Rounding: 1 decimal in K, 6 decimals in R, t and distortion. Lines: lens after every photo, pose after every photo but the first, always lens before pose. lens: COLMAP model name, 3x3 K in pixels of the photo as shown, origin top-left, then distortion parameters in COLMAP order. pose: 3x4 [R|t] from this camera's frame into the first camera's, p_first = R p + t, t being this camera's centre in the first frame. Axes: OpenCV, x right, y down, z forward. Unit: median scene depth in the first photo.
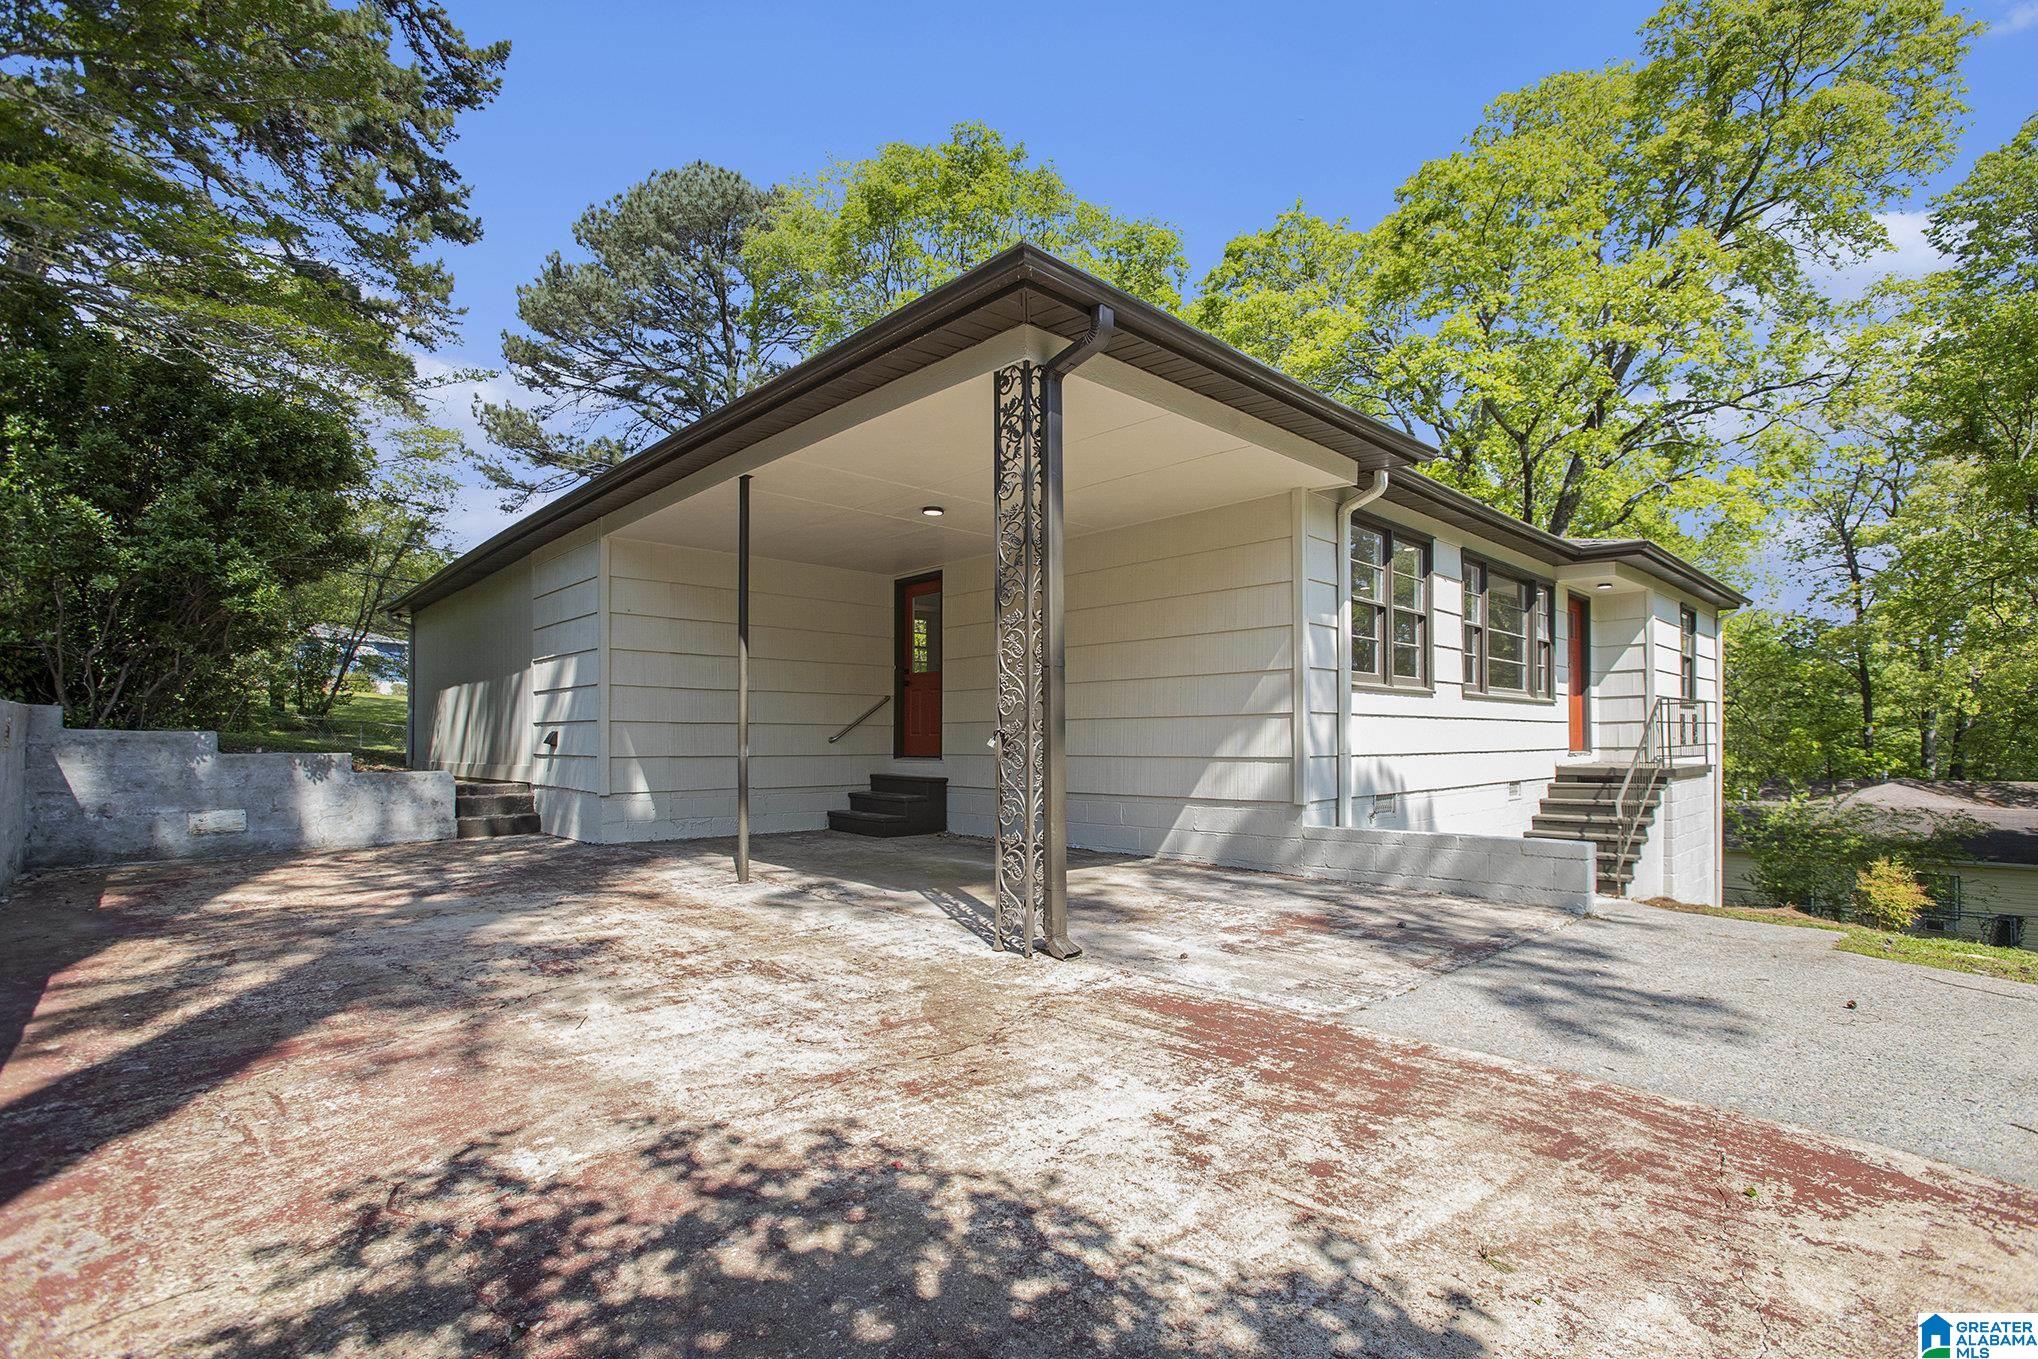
lens RADIAL K [[927.3, 0, 1002.7], [0, 927.3, 745.1], [0, 0, 1]] dist [-0.037890, 0.000408]
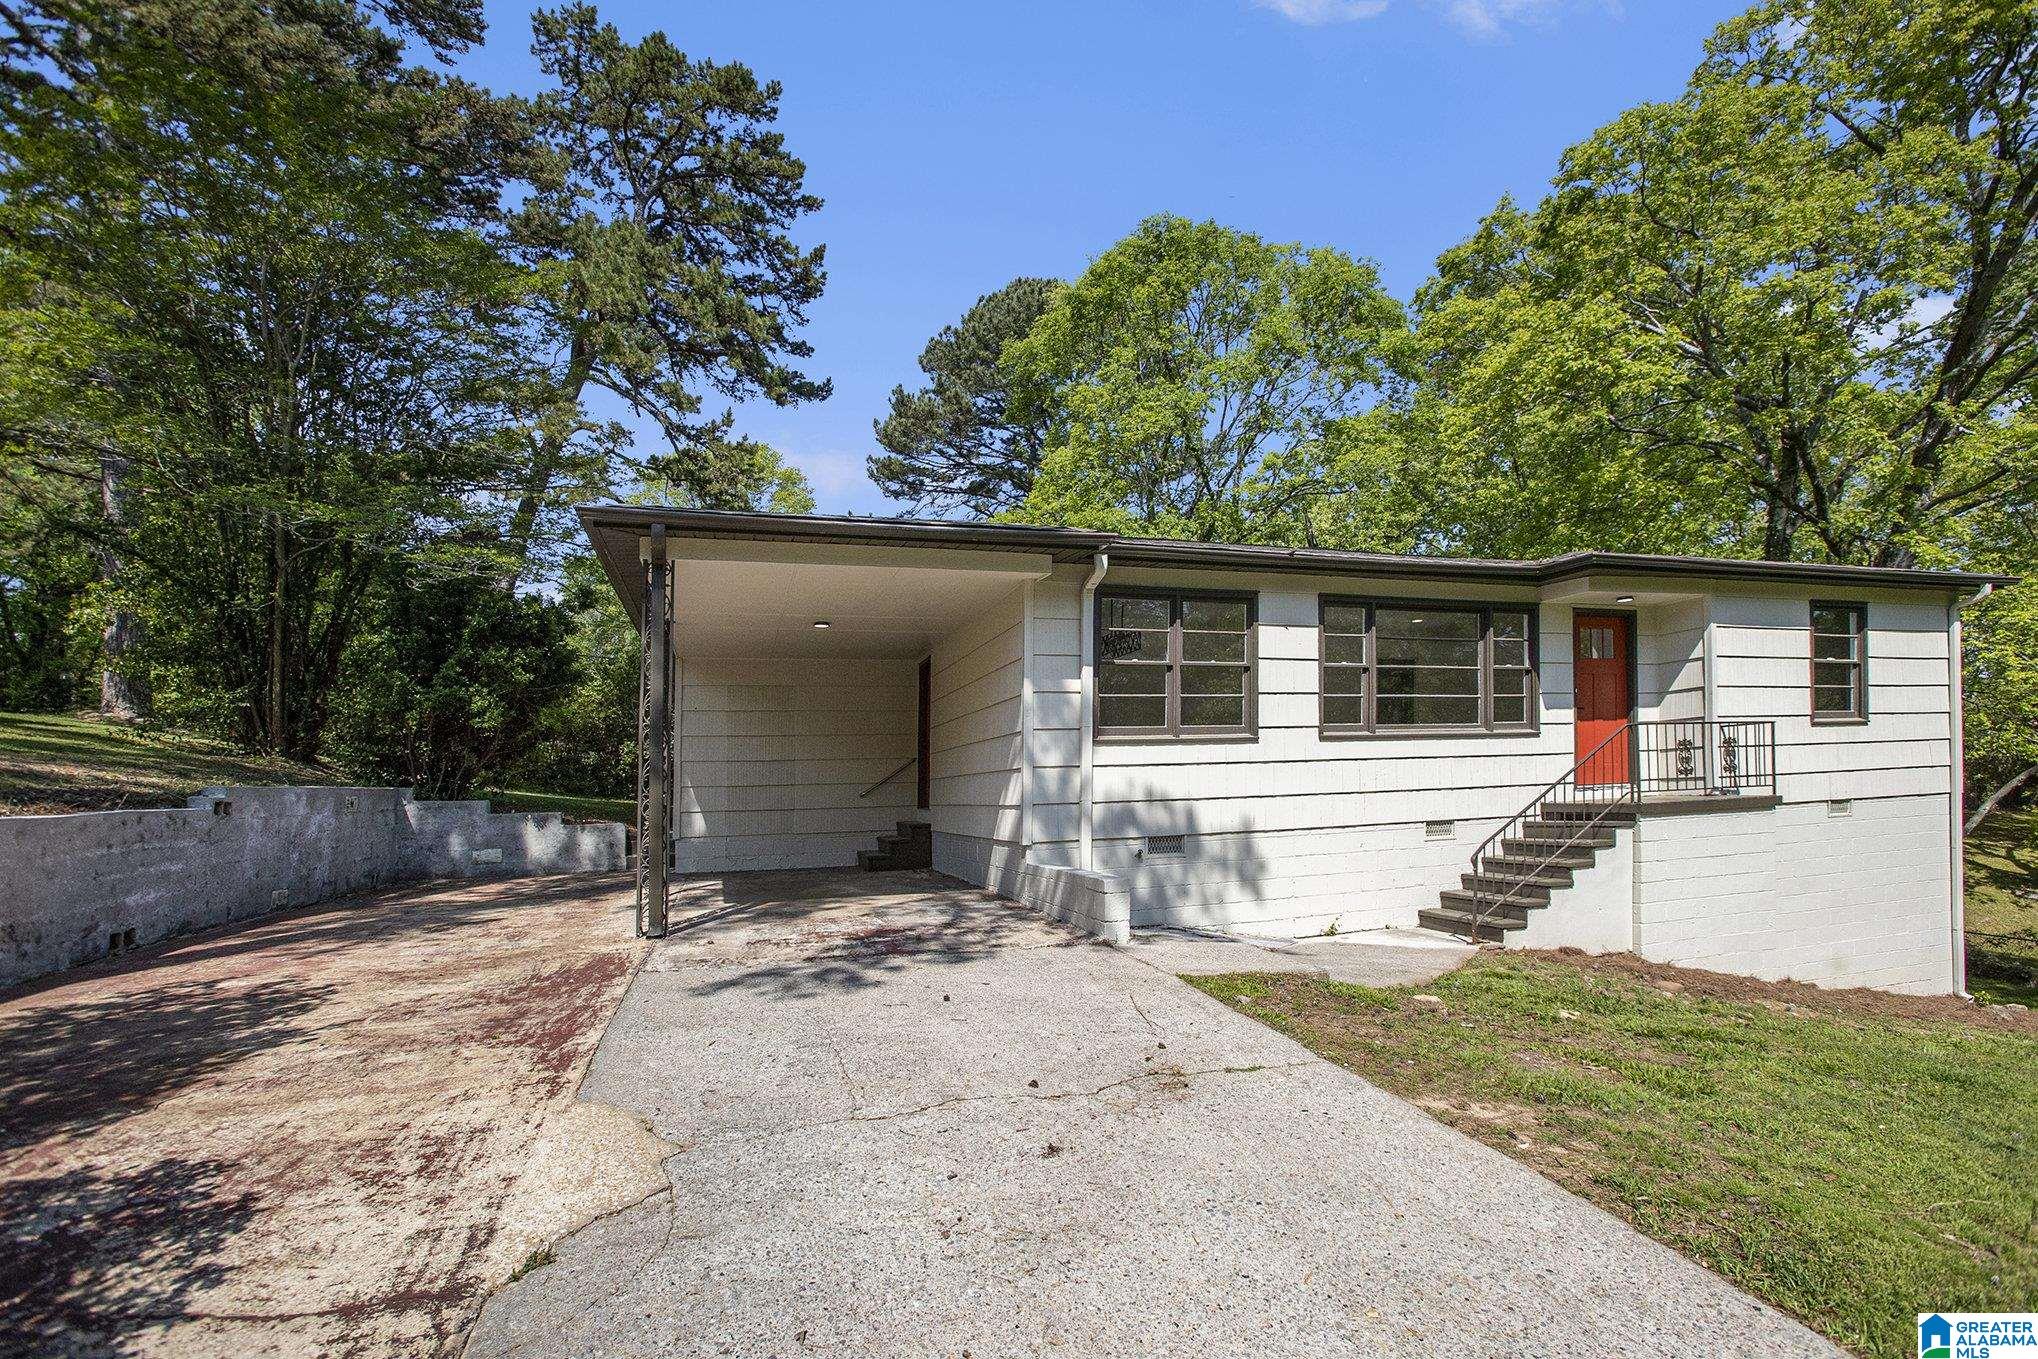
lens RADIAL K [[927.3, 0, 1002.7], [0, 927.3, 745.1], [0, 0, 1]] dist [-0.037890, 0.000408]
pose [[0.898899, -0.048451, -0.435468, 0.769035], [0.026952, 0.998100, -0.055415, 0.001687], [0.437325, 0.038075, 0.898497, -0.092421]]
